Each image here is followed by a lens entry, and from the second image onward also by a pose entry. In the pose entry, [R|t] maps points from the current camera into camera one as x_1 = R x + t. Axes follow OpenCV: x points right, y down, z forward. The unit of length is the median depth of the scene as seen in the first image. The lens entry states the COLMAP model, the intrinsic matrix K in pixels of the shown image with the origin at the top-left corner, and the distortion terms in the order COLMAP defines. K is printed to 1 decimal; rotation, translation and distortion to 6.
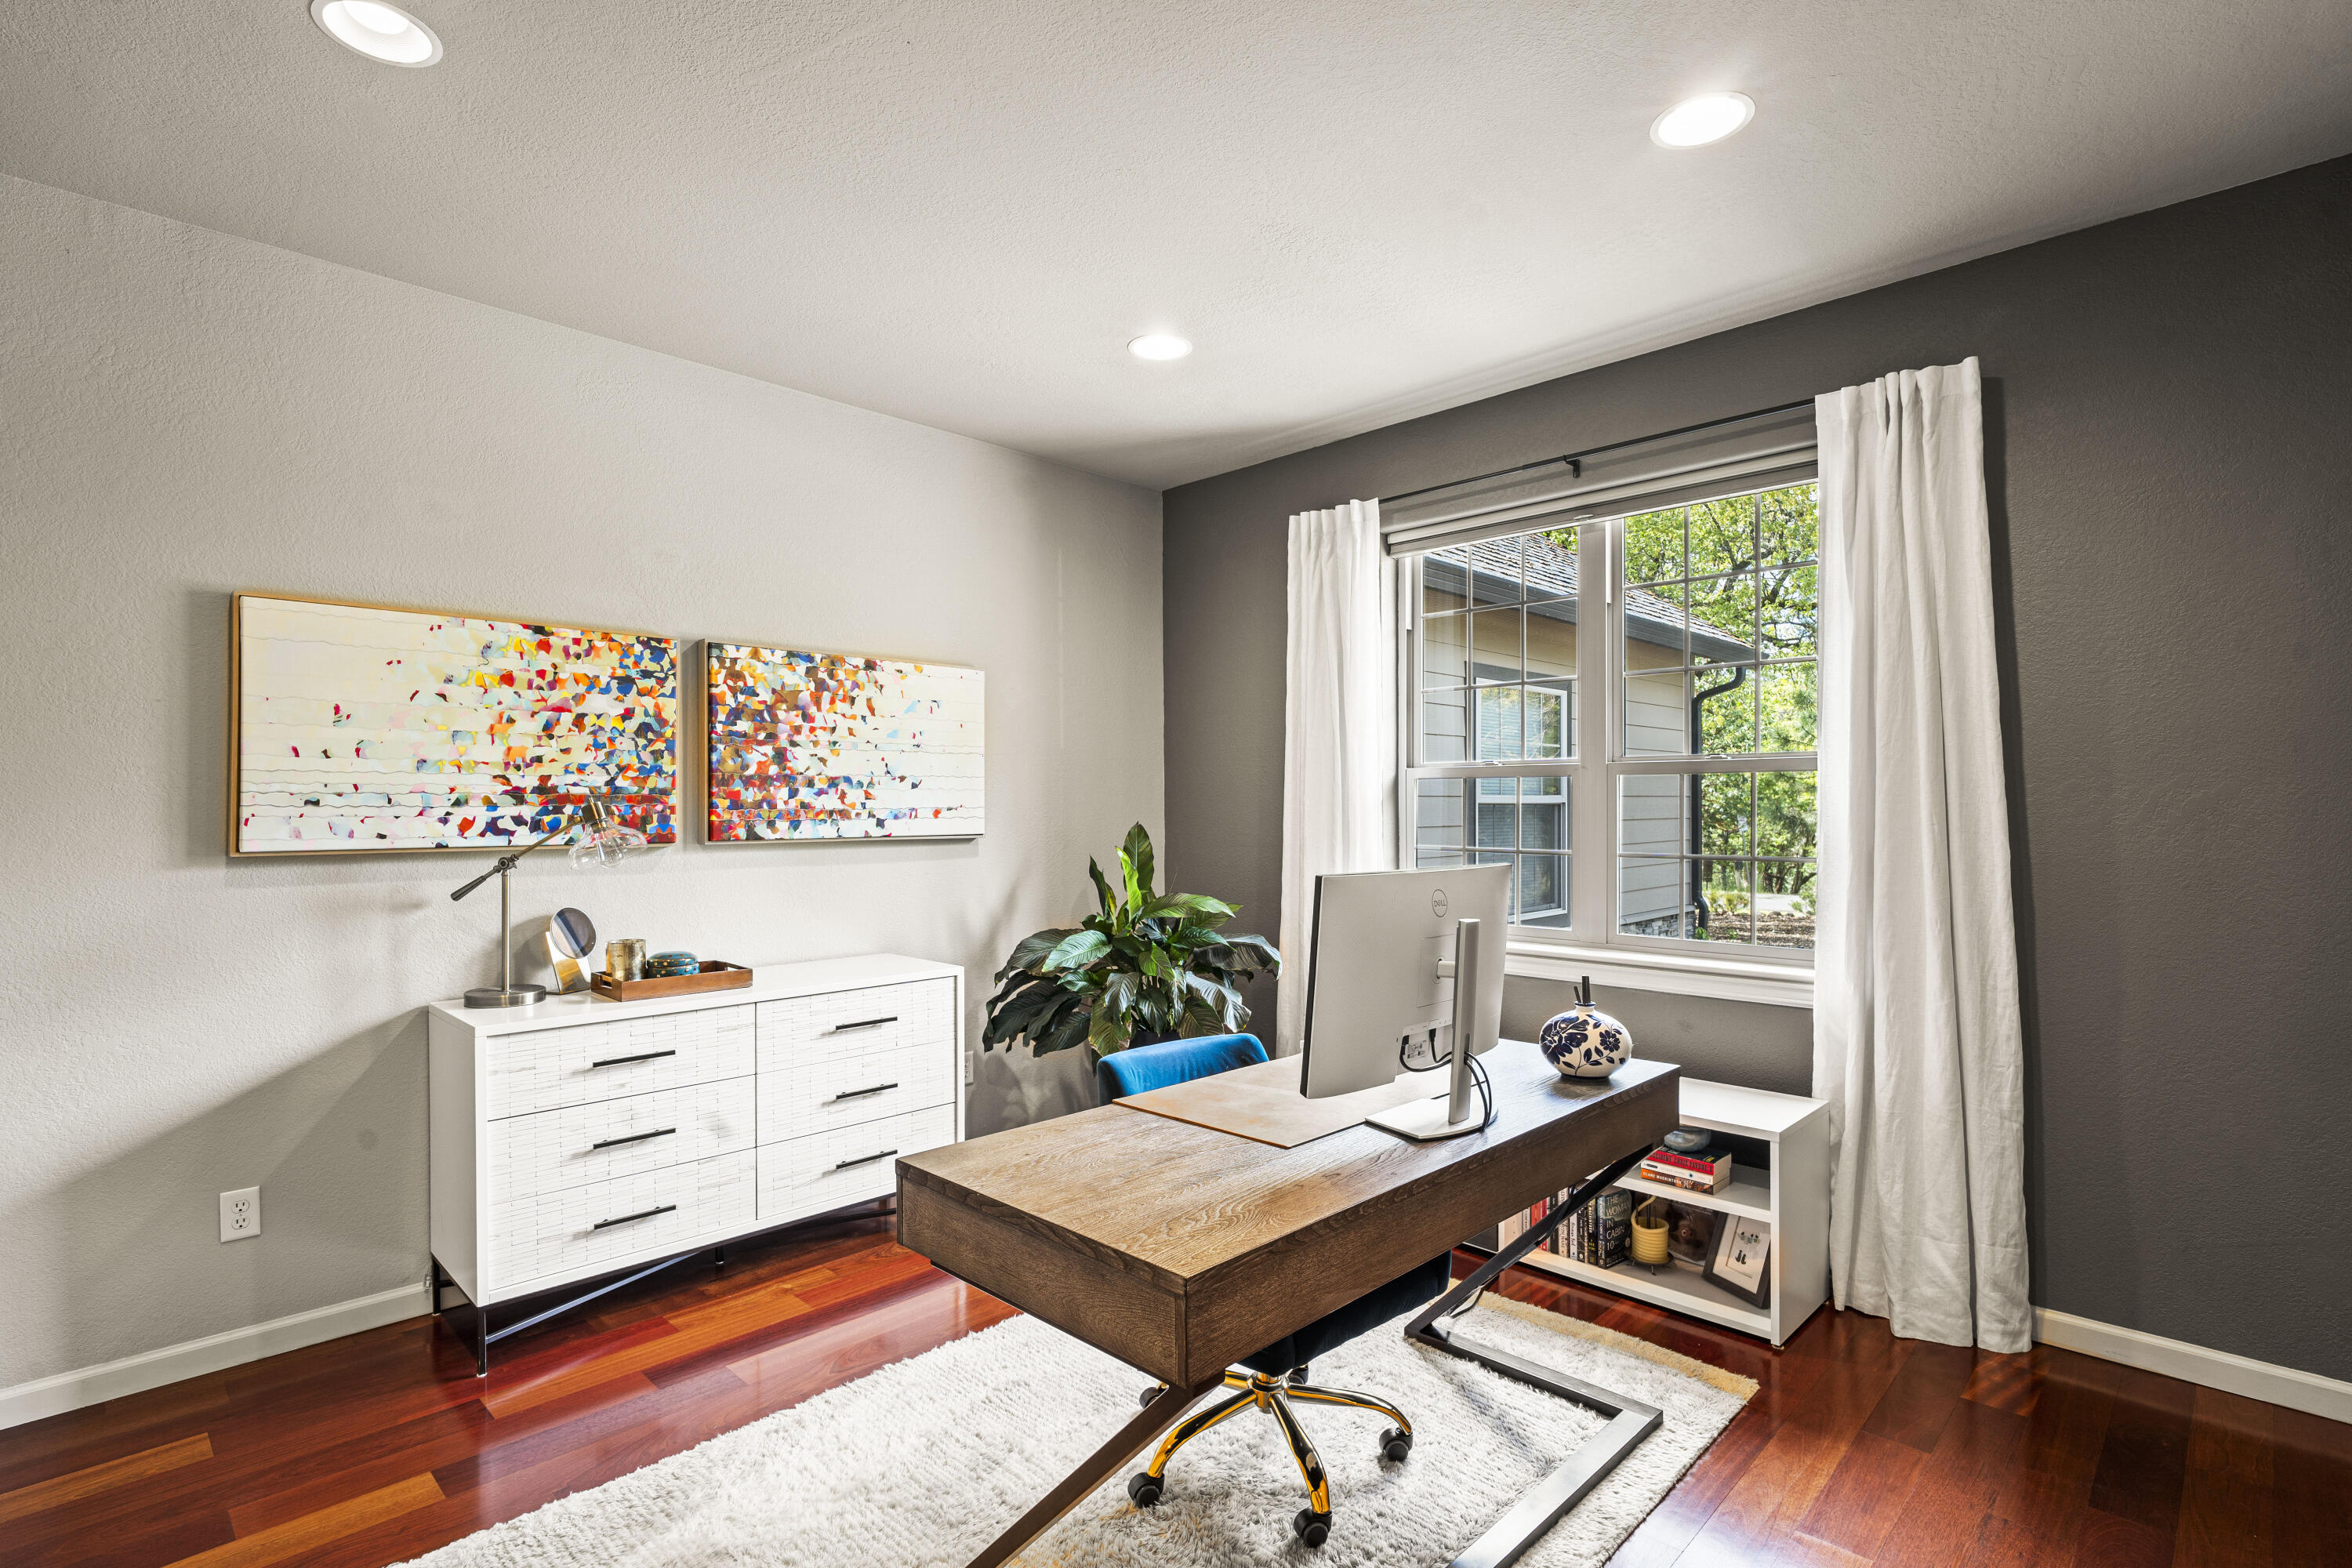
lens RADIAL K [[1119.4, 0, 1171.4], [0, 1119.4, 800.1], [0, 0, 1]] dist [-0.002054, -0.003033]
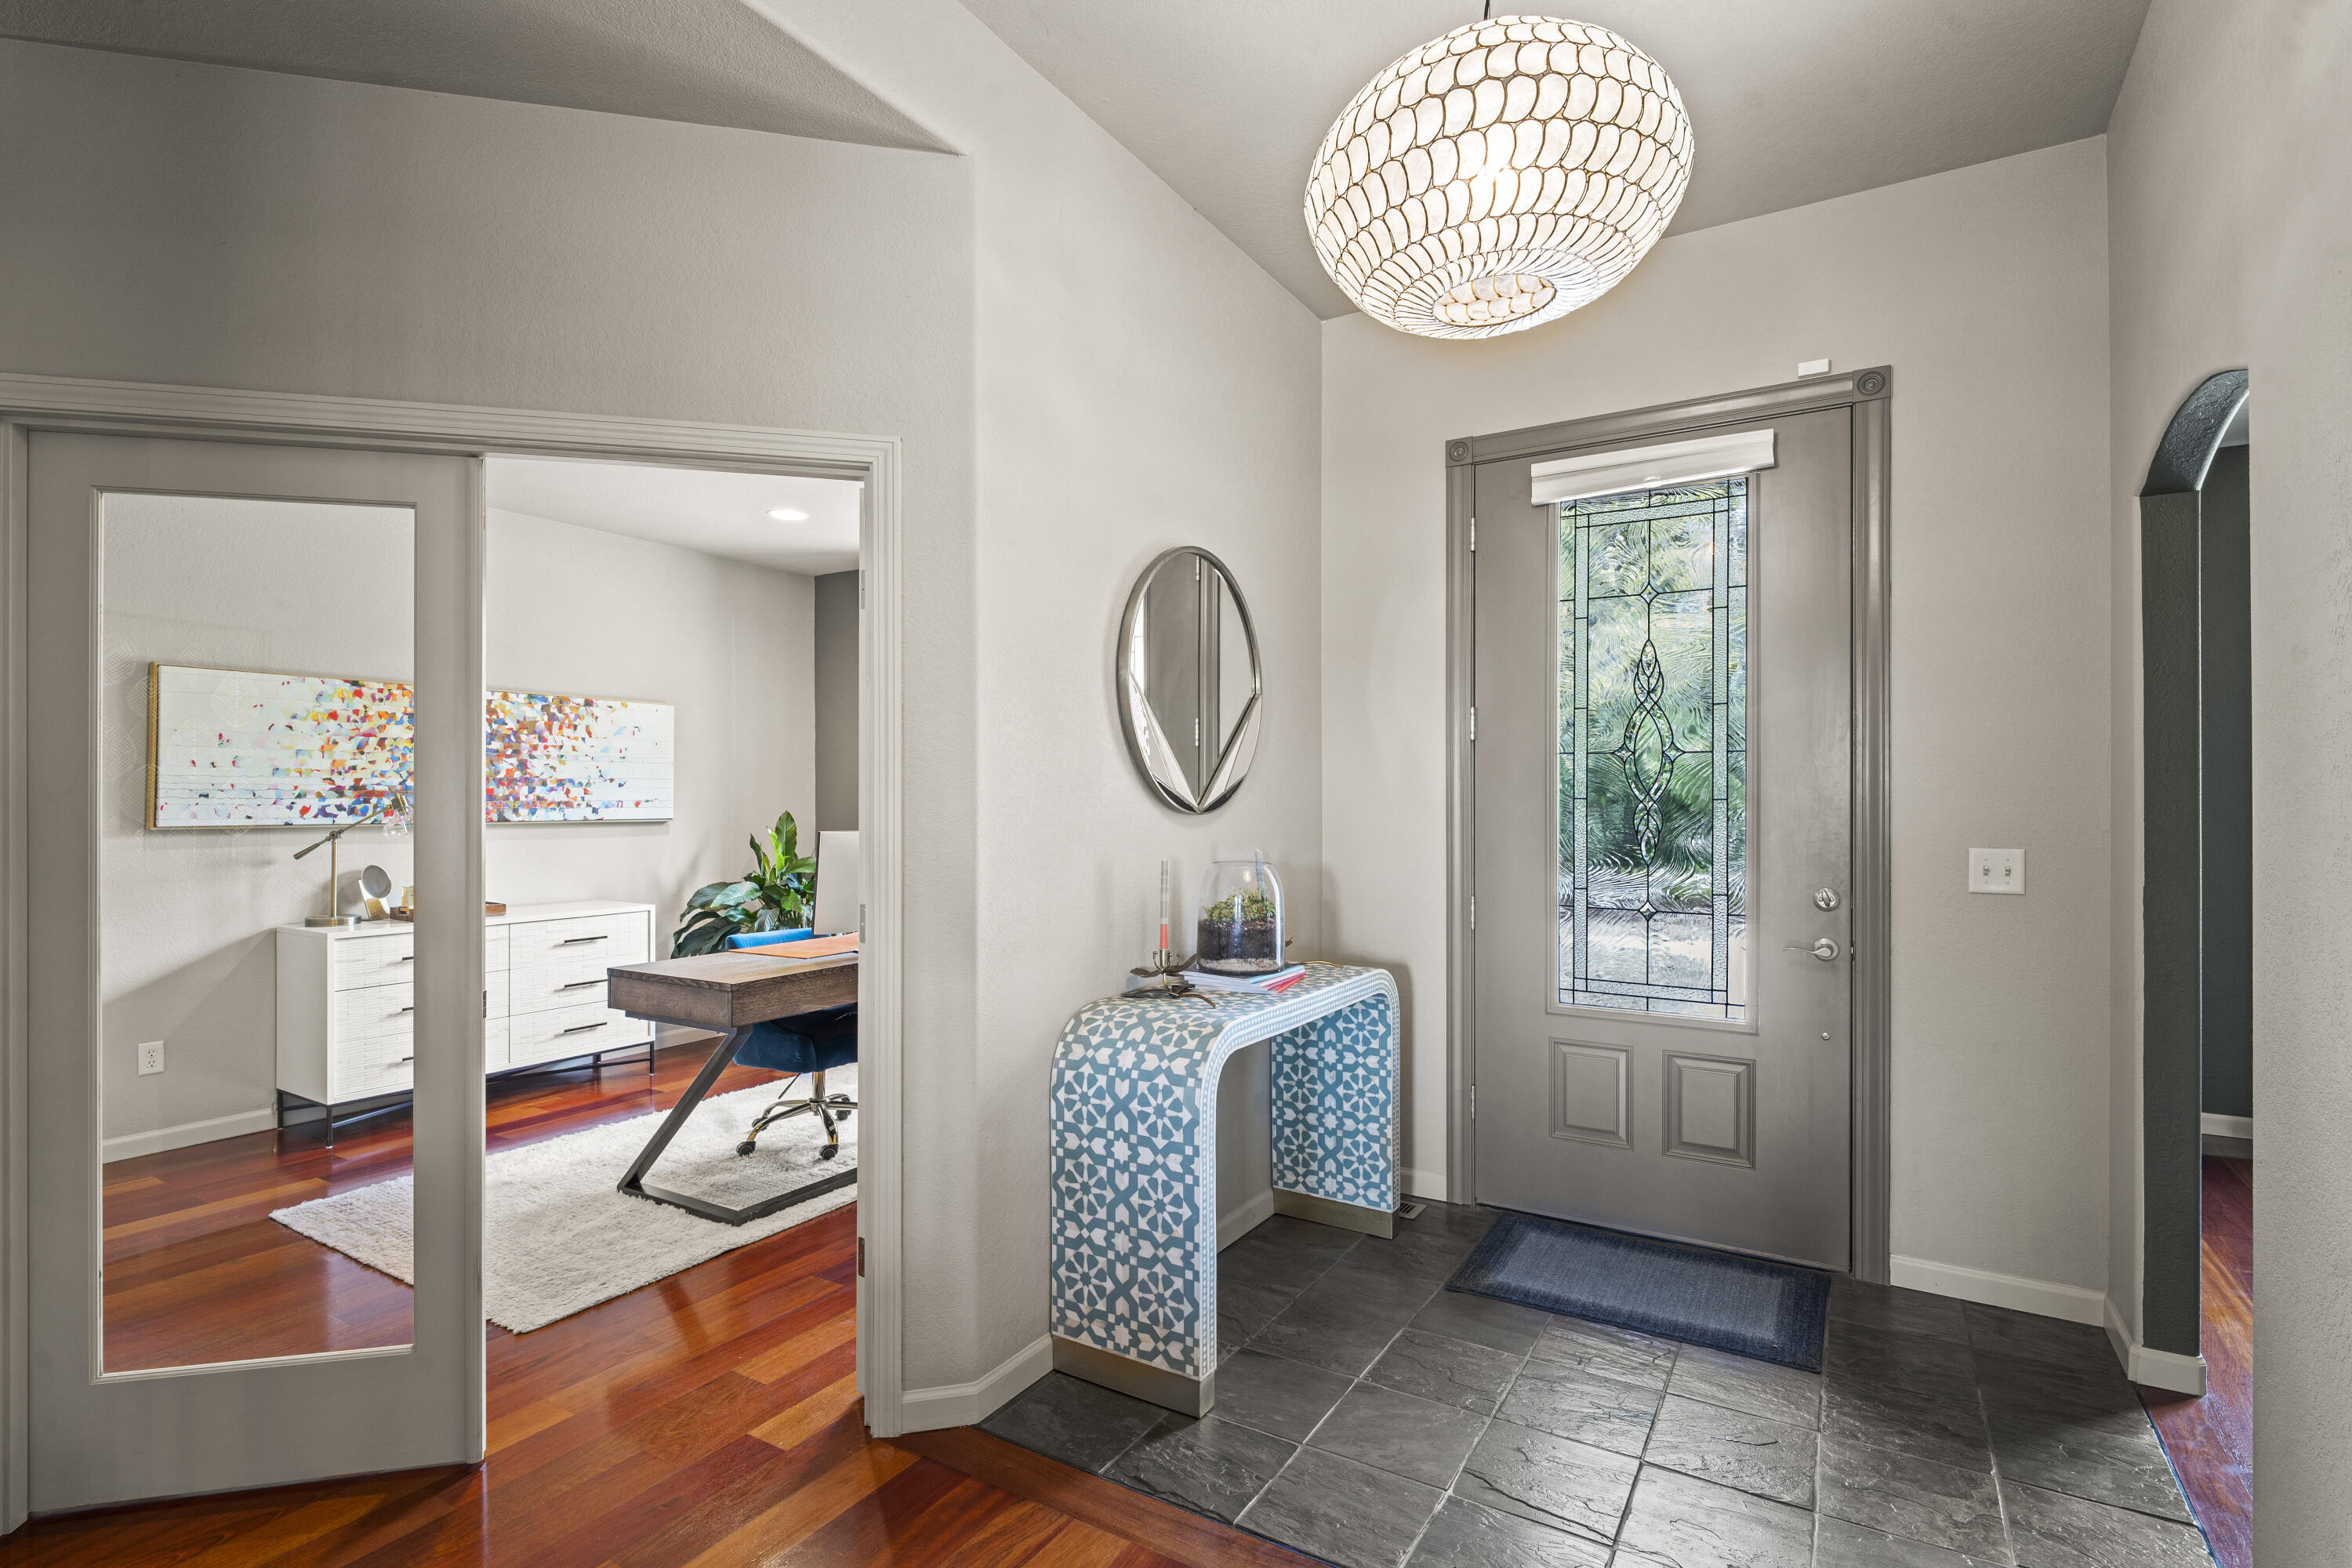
lens RADIAL K [[1119.4, 0, 1180.7], [0, 1119.4, 789.5], [0, 0, 1]] dist [-0.002054, -0.003033]
pose [[0.972620, 0.004683, 0.232352, 0.175975], [-0.003714, 0.999982, -0.004608, -0.003786], [-0.232369, 0.003619, 0.972621, -0.731823]]
